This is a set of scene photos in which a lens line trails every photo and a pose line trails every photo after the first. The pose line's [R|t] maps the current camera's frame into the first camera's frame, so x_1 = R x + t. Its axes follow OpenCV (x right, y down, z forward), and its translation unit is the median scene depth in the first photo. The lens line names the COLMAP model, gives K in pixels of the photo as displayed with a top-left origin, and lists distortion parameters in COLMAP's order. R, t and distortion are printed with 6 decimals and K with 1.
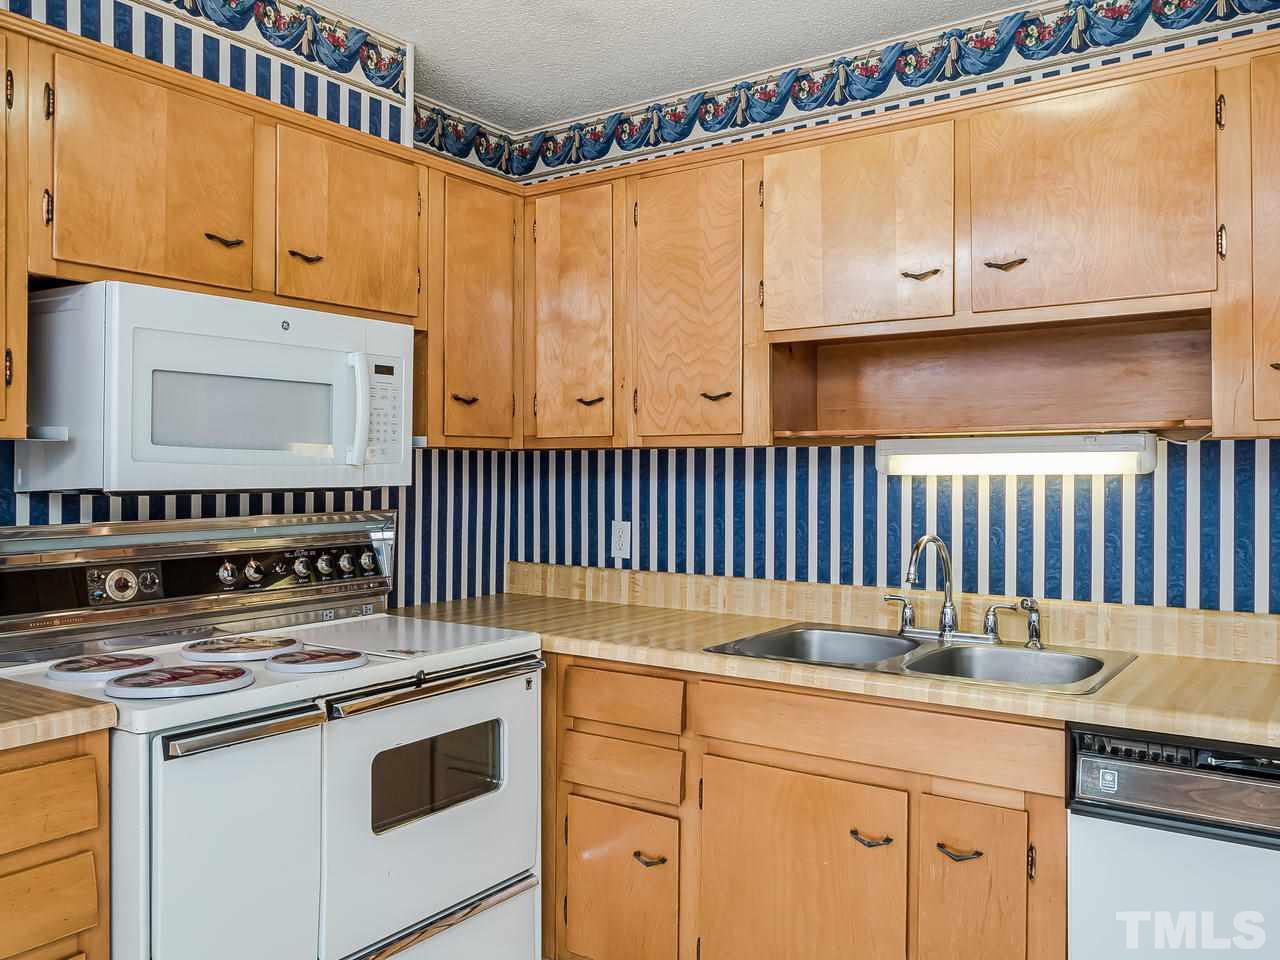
lens RADIAL K [[1037.9, 0, 639.8], [0, 1037.9, 463.0], [0, 0, 1]] dist [0.000270, -0.000971]
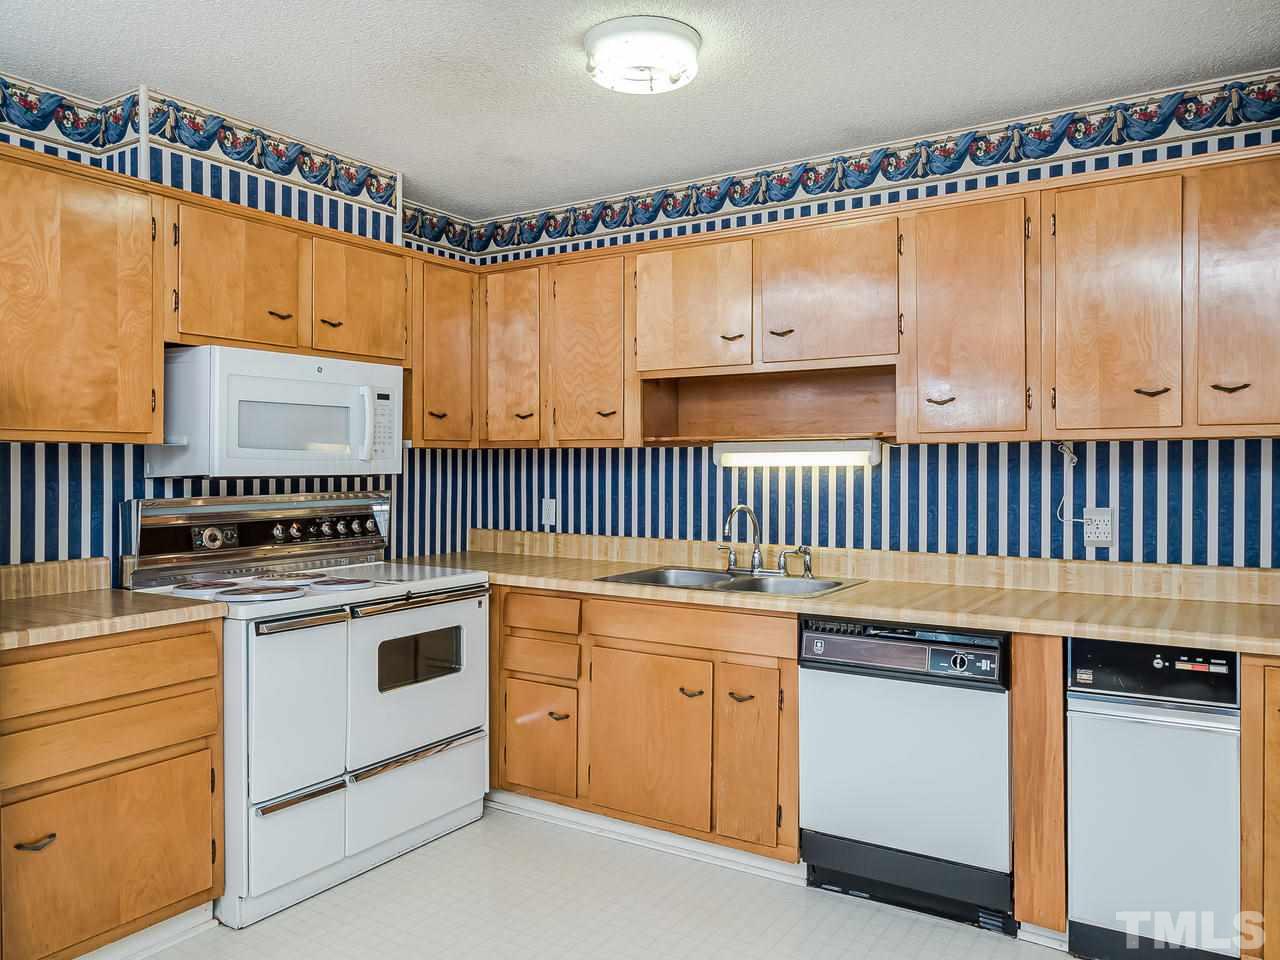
lens RADIAL K [[944.4, 0, 640.7], [0, 944.4, 465.4], [0, 0, 1]] dist [-0.000231, 0.007033]
pose [[0.999220, -0.000067, 0.039477, 0.071242], [-0.000340, 0.999947, 0.010312, -0.004063], [-0.039475, -0.010318, 0.999167, -0.376667]]
